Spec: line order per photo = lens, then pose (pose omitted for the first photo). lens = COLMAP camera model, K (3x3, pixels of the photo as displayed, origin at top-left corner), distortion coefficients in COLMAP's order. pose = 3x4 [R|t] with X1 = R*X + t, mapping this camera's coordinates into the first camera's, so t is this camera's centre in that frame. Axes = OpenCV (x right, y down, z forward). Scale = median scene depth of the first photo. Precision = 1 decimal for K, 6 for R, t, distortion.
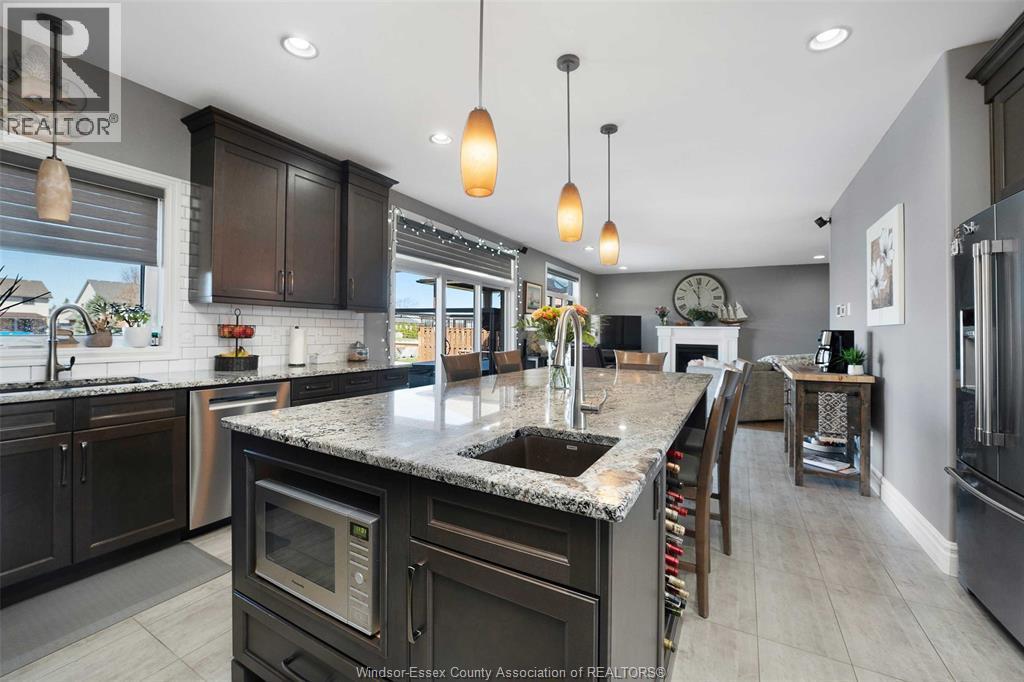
lens RADIAL K [[420.7, 0, 498.7], [0, 420.7, 321.7], [0, 0, 1]] dist [-0.013669, 0.000161]
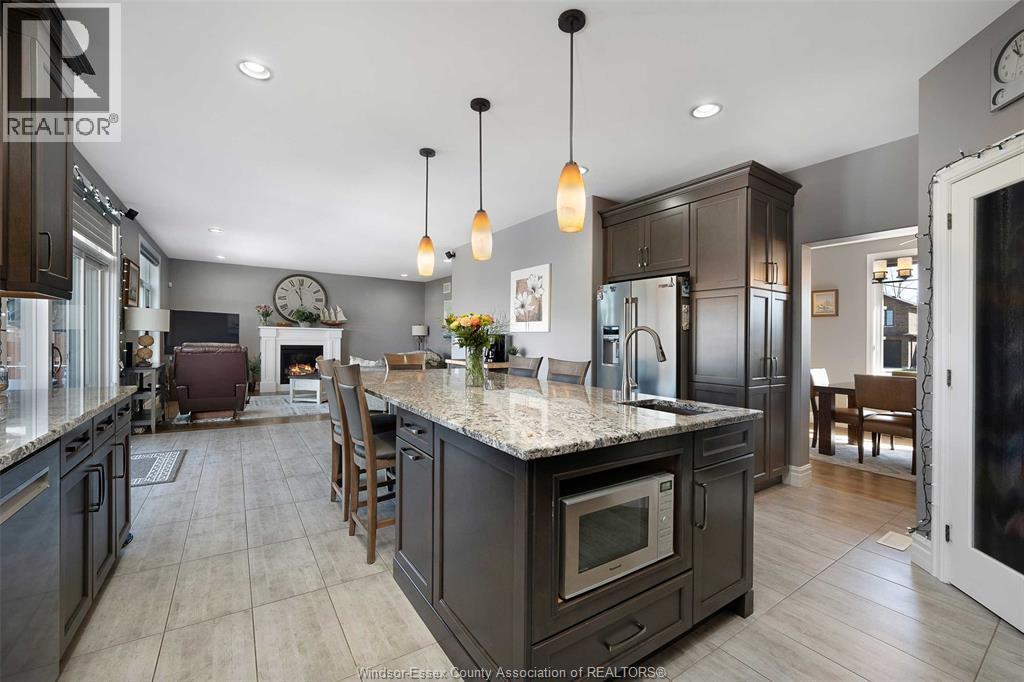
lens RADIAL K [[420.7, 0, 511.4], [0, 420.7, 337.1], [0, 0, 1]] dist [-0.013669, 0.000161]
pose [[0.445714, -0.003159, 0.895170, -0.210034], [-0.031157, 0.999333, 0.019040, -0.000153], [-0.894633, -0.036377, 0.445318, 0.100358]]
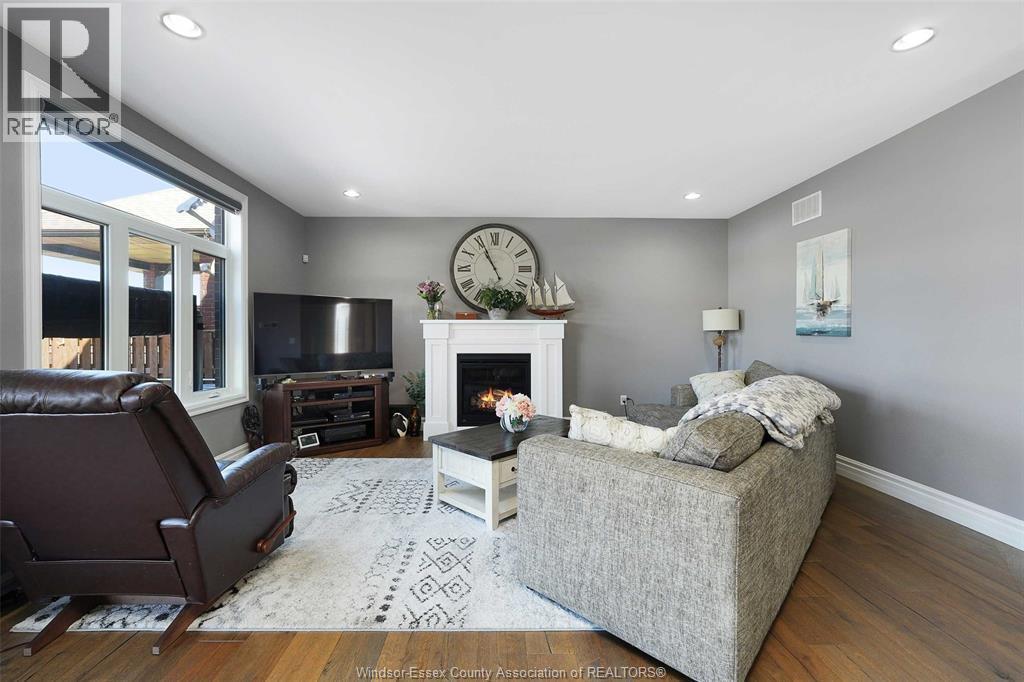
lens RADIAL K [[420.7, 0, 509.5], [0, 420.7, 339.8], [0, 0, 1]] dist [-0.013669, 0.000161]
pose [[0.851173, -0.019542, 0.524522, 0.211536], [0.001061, 0.999369, 0.035513, 0.018267], [-0.524885, -0.029671, 0.850656, 0.542214]]
